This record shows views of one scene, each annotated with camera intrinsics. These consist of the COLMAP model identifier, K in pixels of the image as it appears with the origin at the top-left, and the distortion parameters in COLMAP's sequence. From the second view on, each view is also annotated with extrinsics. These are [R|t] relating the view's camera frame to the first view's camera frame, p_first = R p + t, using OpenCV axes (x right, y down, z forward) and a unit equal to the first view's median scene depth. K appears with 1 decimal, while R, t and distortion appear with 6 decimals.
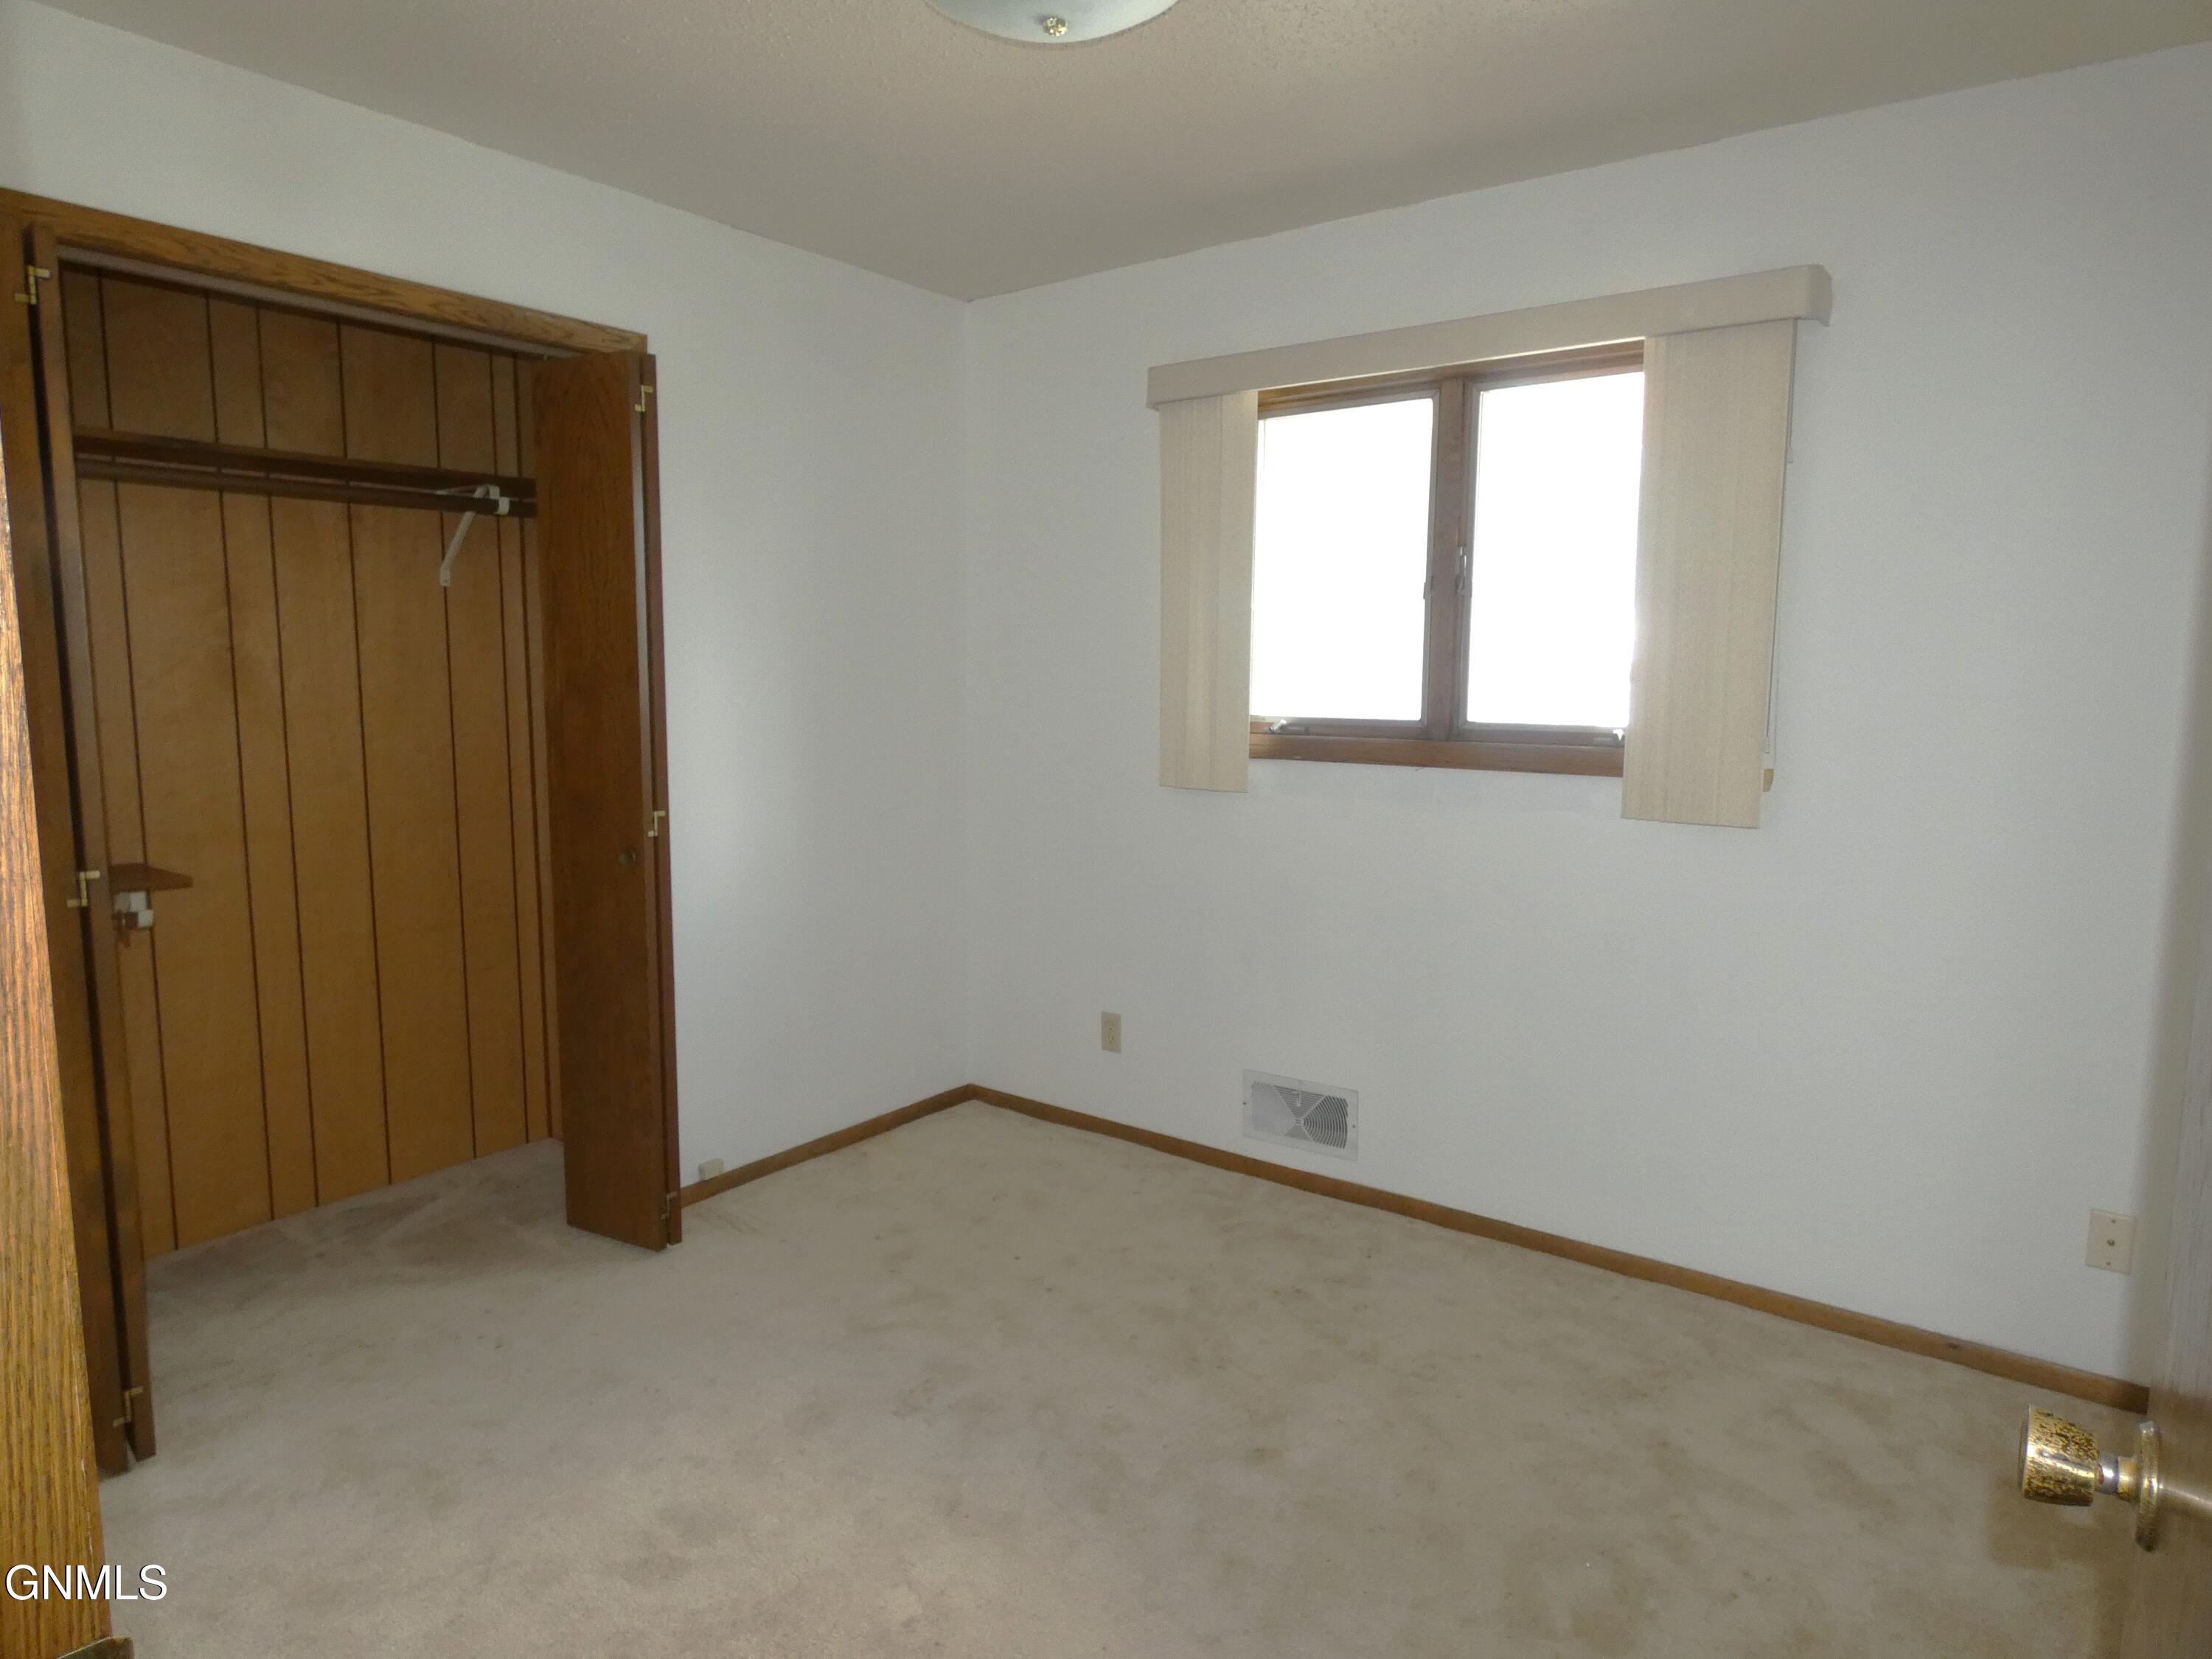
lens RADIAL K [[1295.2, 0, 1134.6], [0, 1295.2, 829.9], [0, 0, 1]] dist [-0.004234, -0.001038]
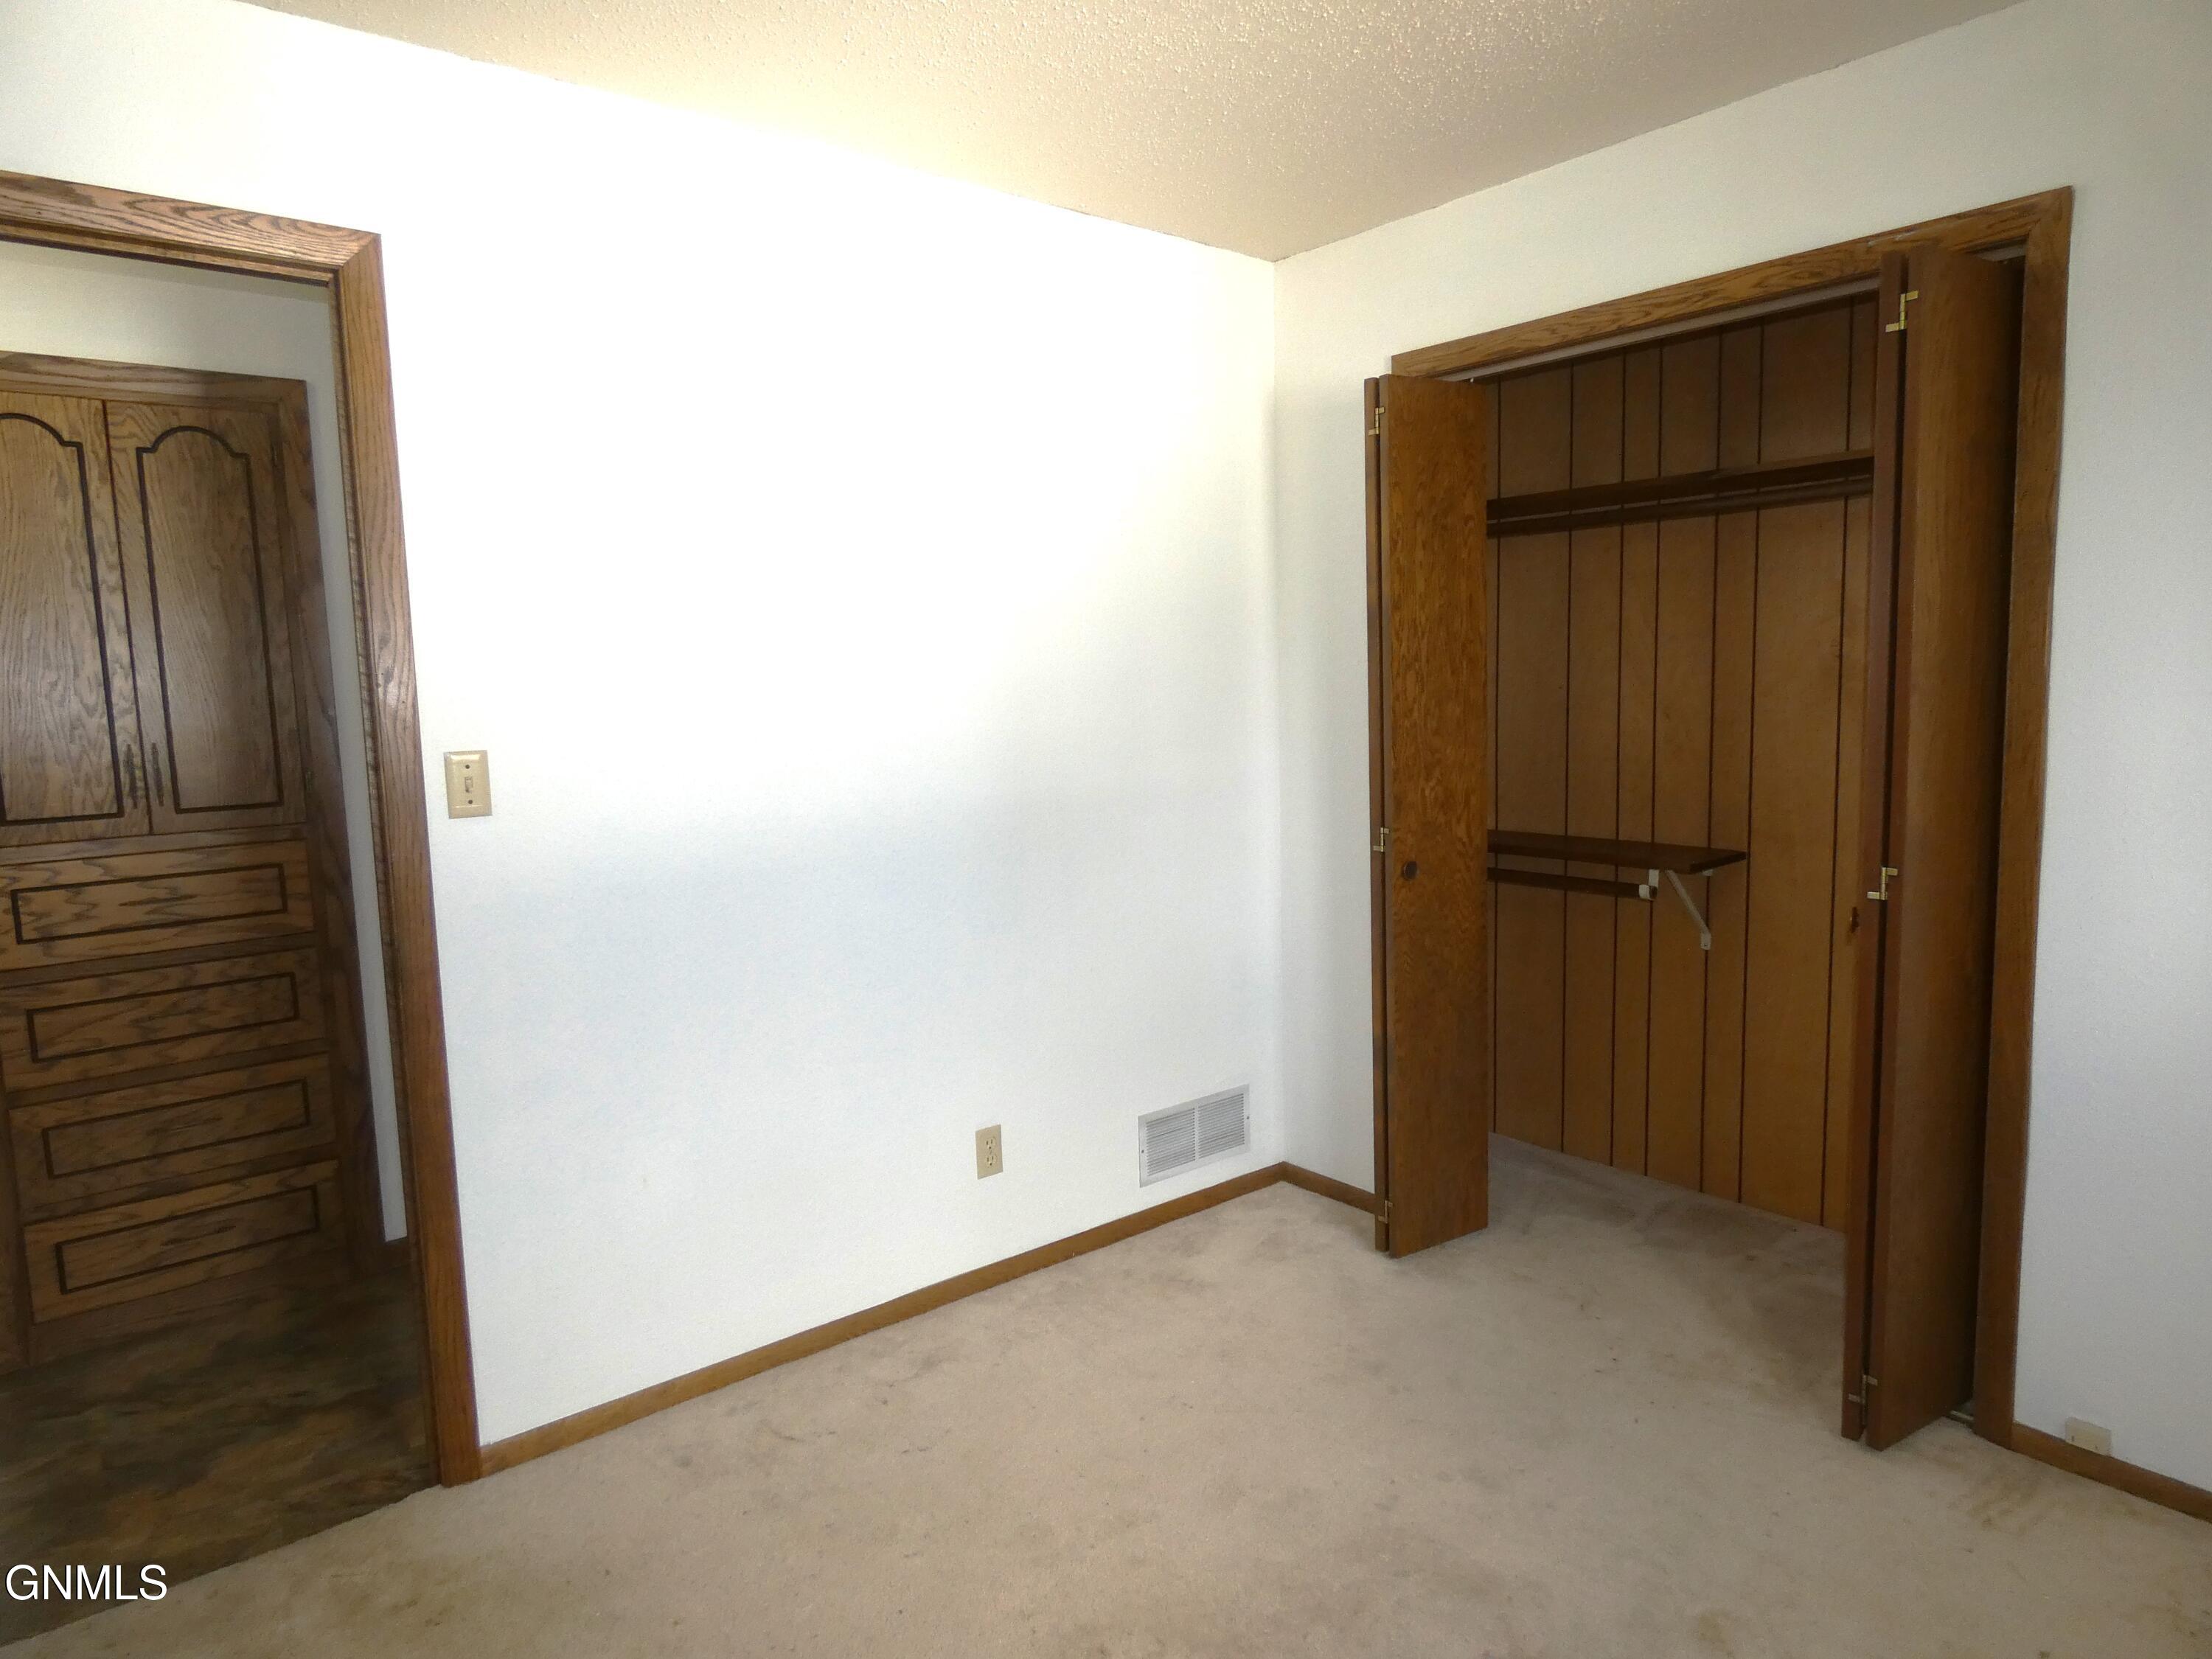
lens RADIAL K [[1306.3, 0, 1114.2], [0, 1306.3, 833.1], [0, 0, 1]] dist [-0.000938, -0.011171]
pose [[-0.261493, 0.113850, -0.958467, 0.513662], [-0.104166, 0.983890, 0.145289, -0.109104], [0.959568, 0.137832, -0.245421, 0.845129]]
